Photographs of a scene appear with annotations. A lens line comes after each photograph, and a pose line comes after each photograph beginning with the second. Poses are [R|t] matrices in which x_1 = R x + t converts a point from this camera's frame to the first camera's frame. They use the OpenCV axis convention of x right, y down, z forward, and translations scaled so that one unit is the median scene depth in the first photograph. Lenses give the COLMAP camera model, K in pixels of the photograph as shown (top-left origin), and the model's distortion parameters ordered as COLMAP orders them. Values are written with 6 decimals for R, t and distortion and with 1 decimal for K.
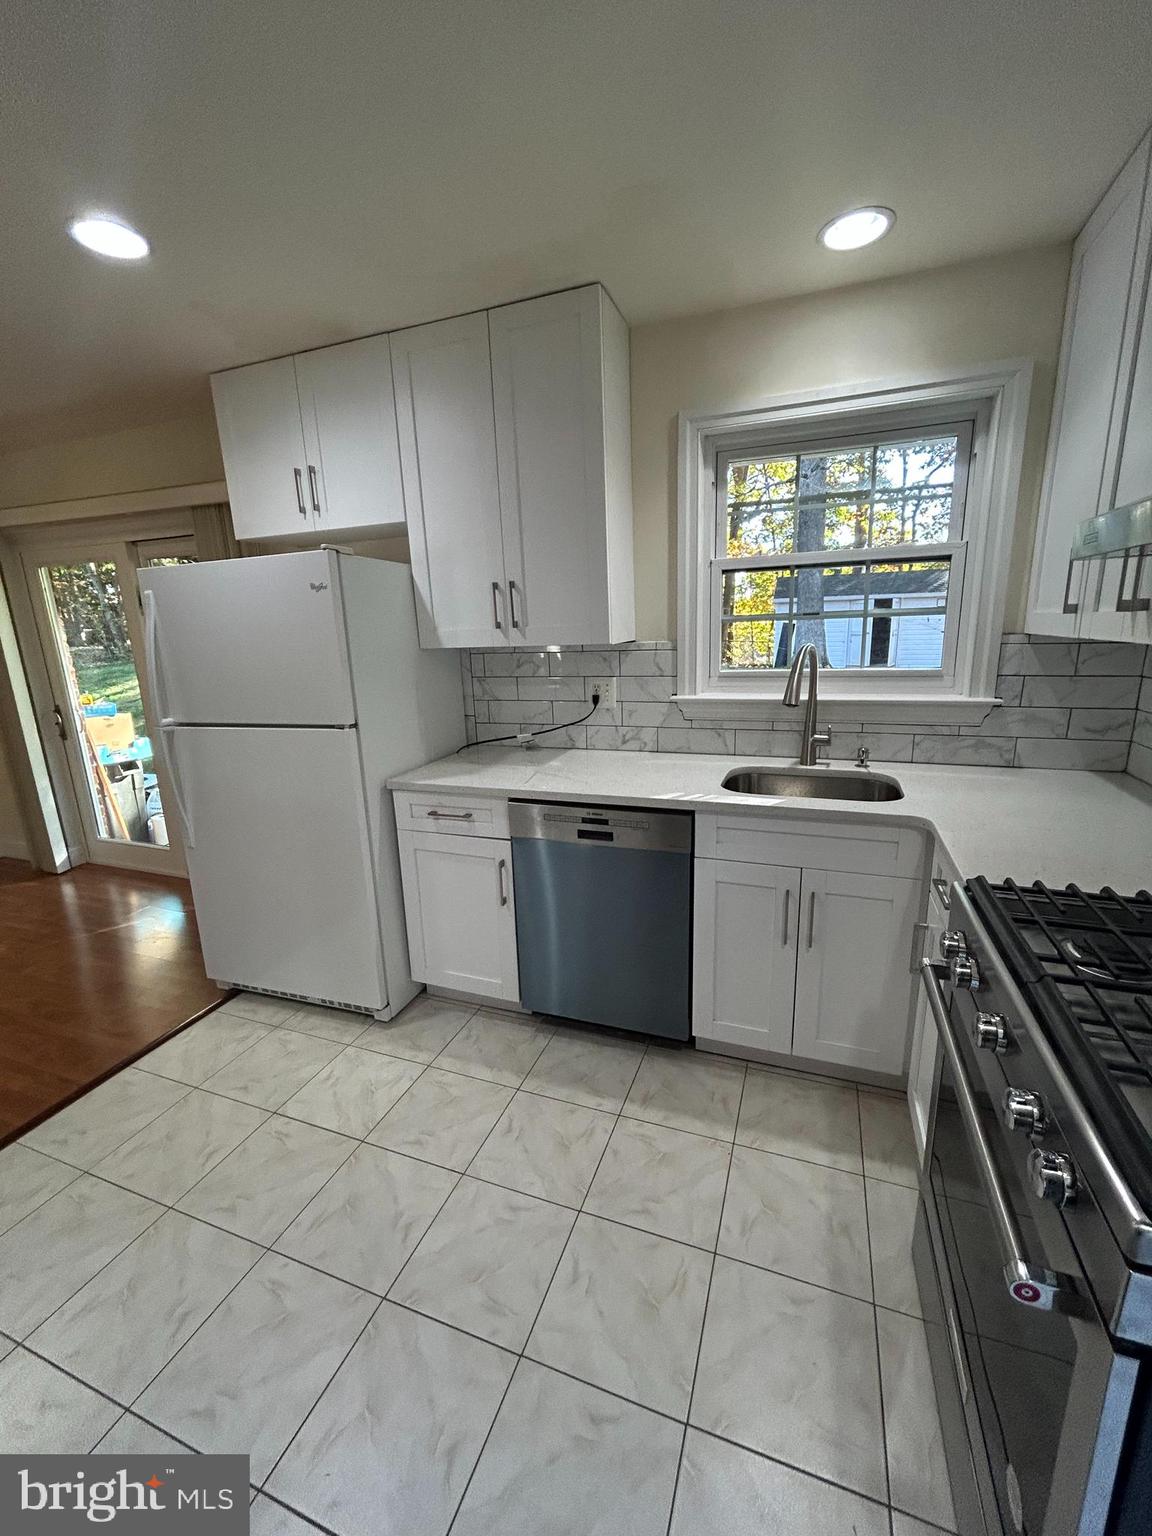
lens RADIAL K [[626.7, 0, 576.0], [0, 626.7, 768.0], [0, 0, 1]] dist [-0.002608, 0.000002]
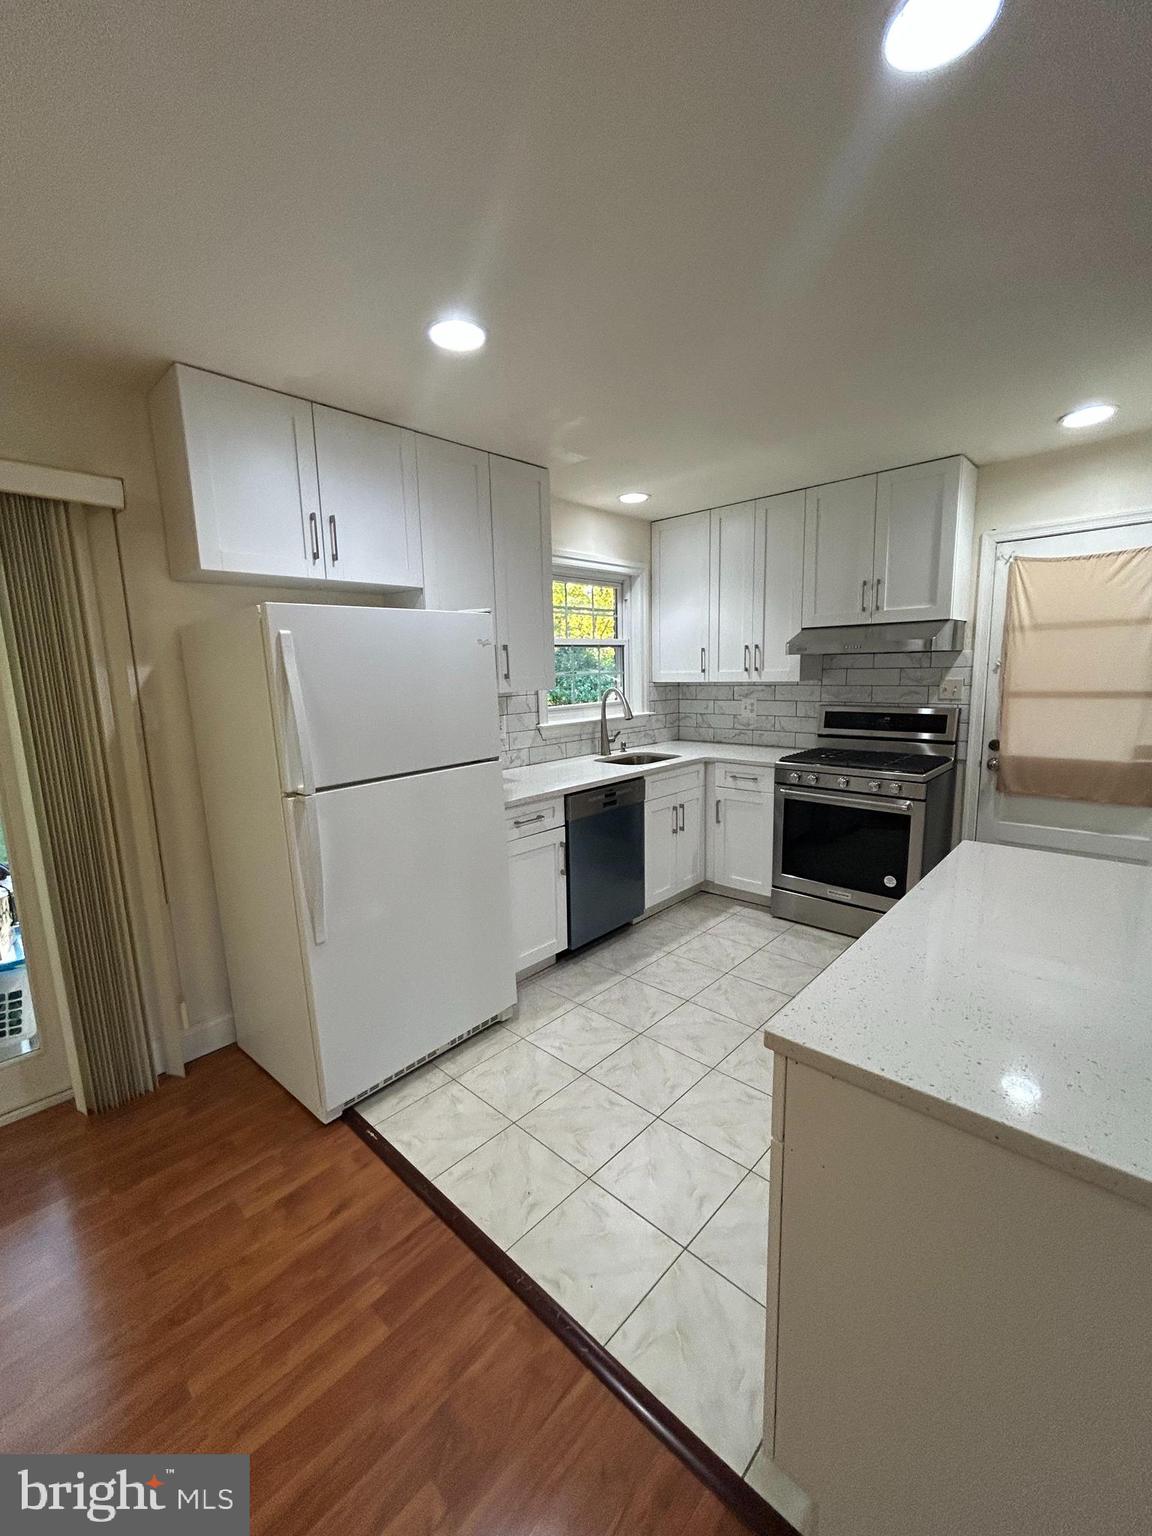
lens RADIAL K [[626.7, 0, 576.0], [0, 626.7, 768.0], [0, 0, 1]] dist [-0.002608, 0.000002]
pose [[0.389266, -0.123126, 0.912859, -1.348245], [0.221455, 0.974468, 0.037002, -0.056920], [-0.894108, 0.187753, 0.406595, 0.373803]]
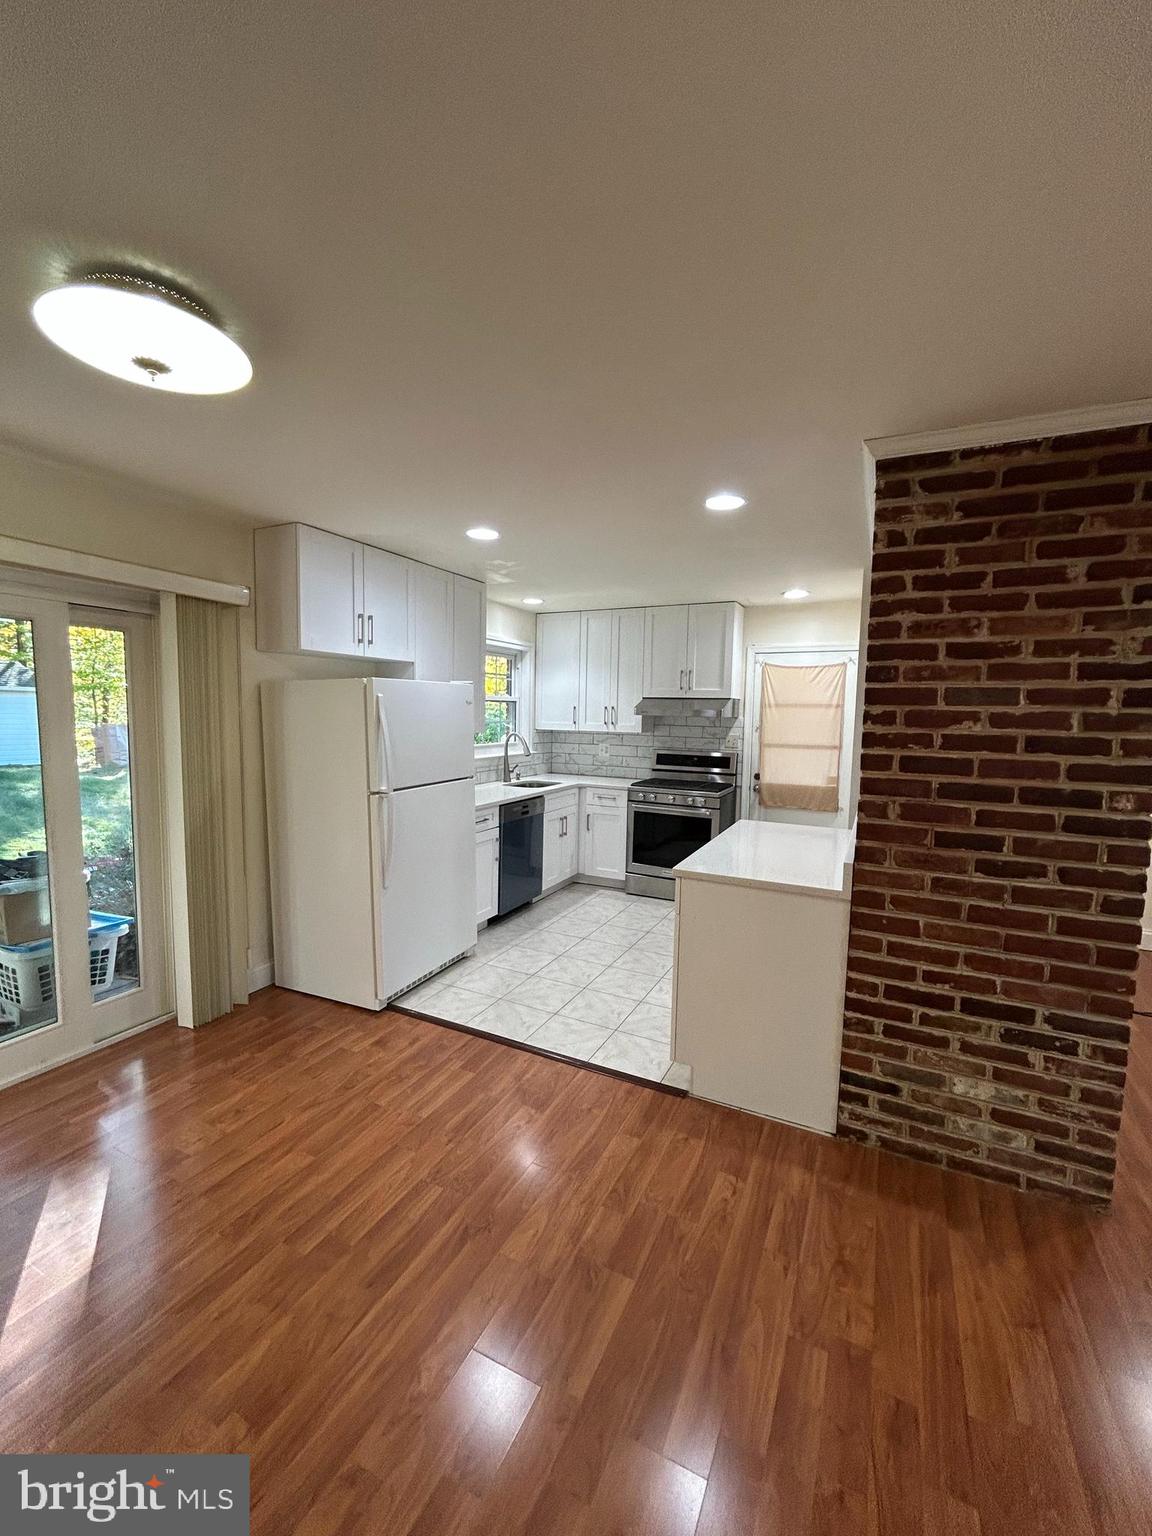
lens RADIAL K [[626.7, 0, 576.0], [0, 626.7, 768.0], [0, 0, 1]] dist [-0.002608, 0.000002]
pose [[0.106554, -0.055645, 0.992749, -2.072352], [0.204177, 0.978380, 0.032925, -0.086972], [-0.973118, 0.199189, 0.115612, 0.472682]]
